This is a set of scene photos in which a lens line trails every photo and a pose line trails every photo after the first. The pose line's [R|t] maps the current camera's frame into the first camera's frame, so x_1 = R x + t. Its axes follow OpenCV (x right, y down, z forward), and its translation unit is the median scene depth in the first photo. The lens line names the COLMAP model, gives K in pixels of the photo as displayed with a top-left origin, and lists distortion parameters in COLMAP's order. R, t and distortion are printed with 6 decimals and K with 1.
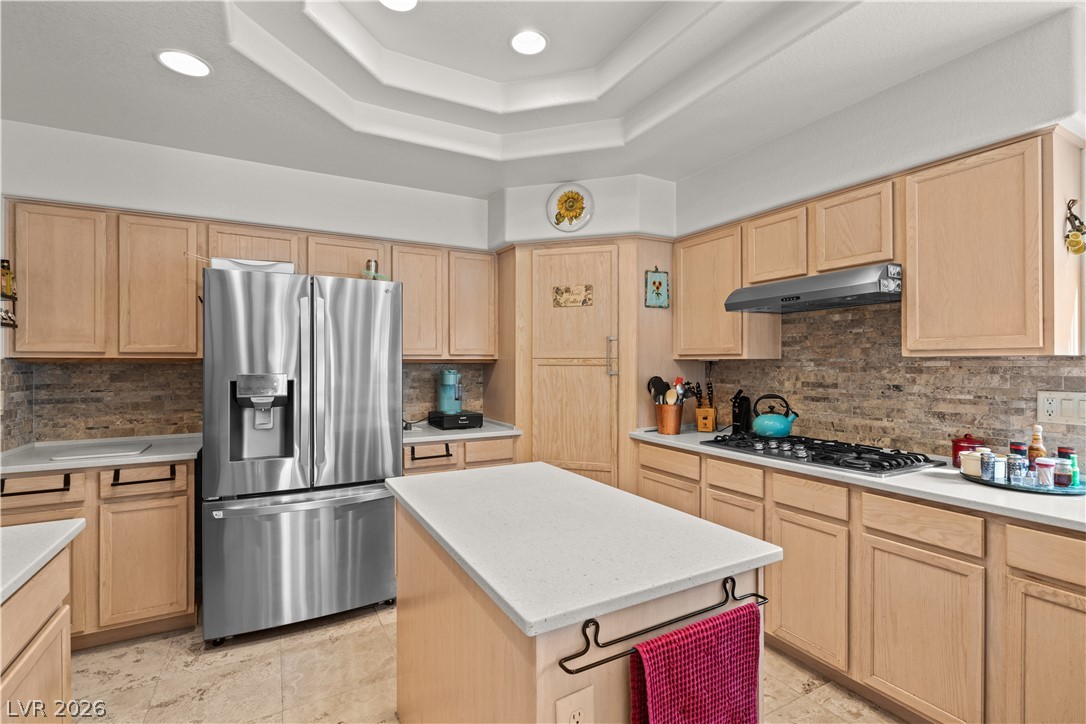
lens RADIAL K [[496.3, 0, 539.7], [0, 496.3, 362.8], [0, 0, 1]] dist [-0.005275, 0.002010]
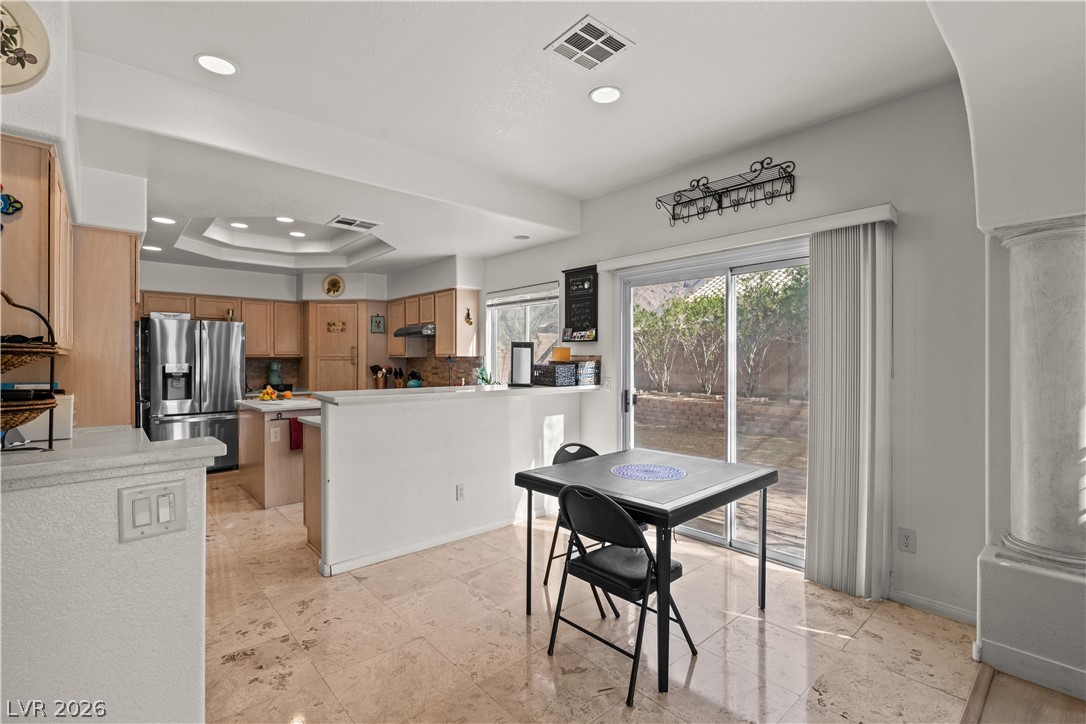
lens RADIAL K [[496.3, 0, 542.8], [0, 496.3, 358.4], [0, 0, 1]] dist [-0.005275, 0.002010]
pose [[0.974258, 0.000759, 0.225436, 0.532793], [-0.000016, 0.999995, -0.003297, 0.006730], [-0.225437, 0.003209, 0.974252, -1.493649]]
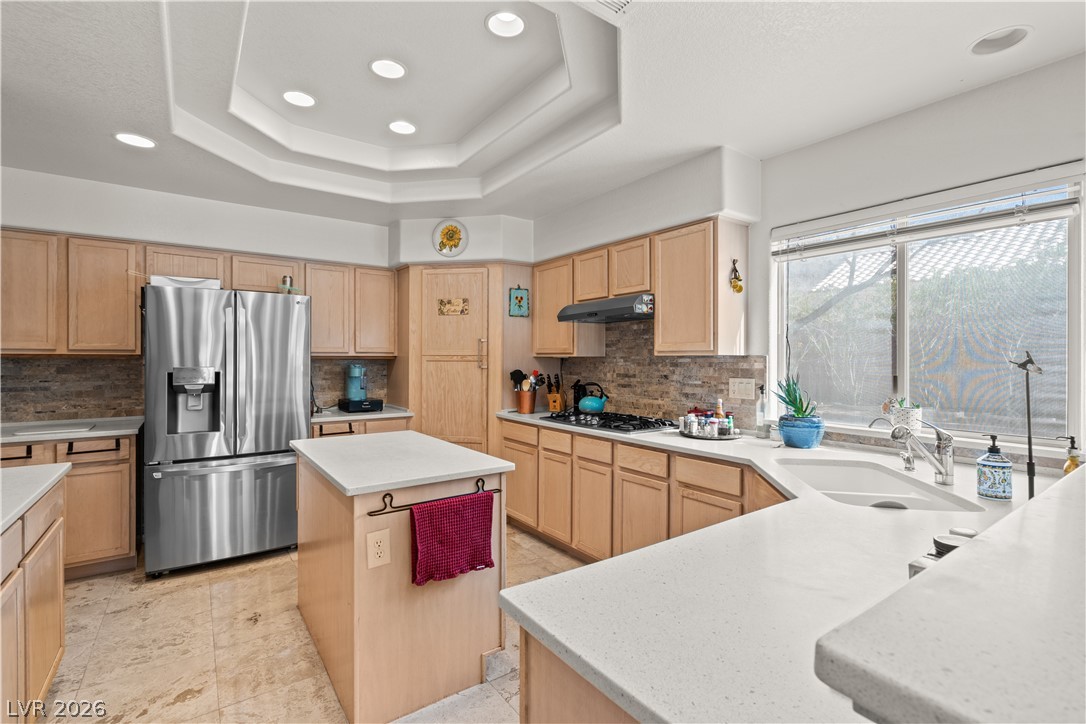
lens RADIAL K [[496.3, 0, 541.9], [0, 496.3, 359.7], [0, 0, 1]] dist [-0.005275, 0.002010]
pose [[0.992900, 0.002566, 0.118926, 0.168291], [-0.002685, 0.999996, 0.000845, 0.000097], [-0.118923, -0.001159, 0.992903, -0.350296]]
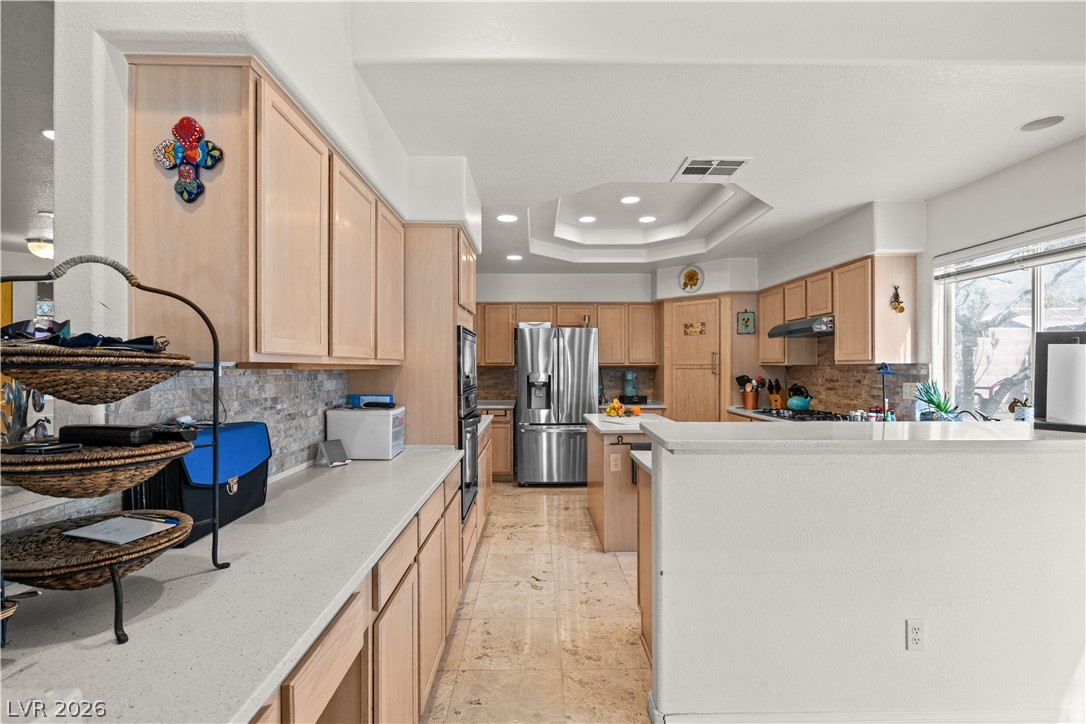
lens RADIAL K [[496.3, 0, 541.4], [0, 496.3, 367.6], [0, 0, 1]] dist [-0.005275, 0.002010]
pose [[0.884712, -0.000776, -0.466137, 0.481719], [0.001028, 0.999999, 0.000286, 0.000256], [0.466136, -0.000732, 0.884713, -0.945737]]
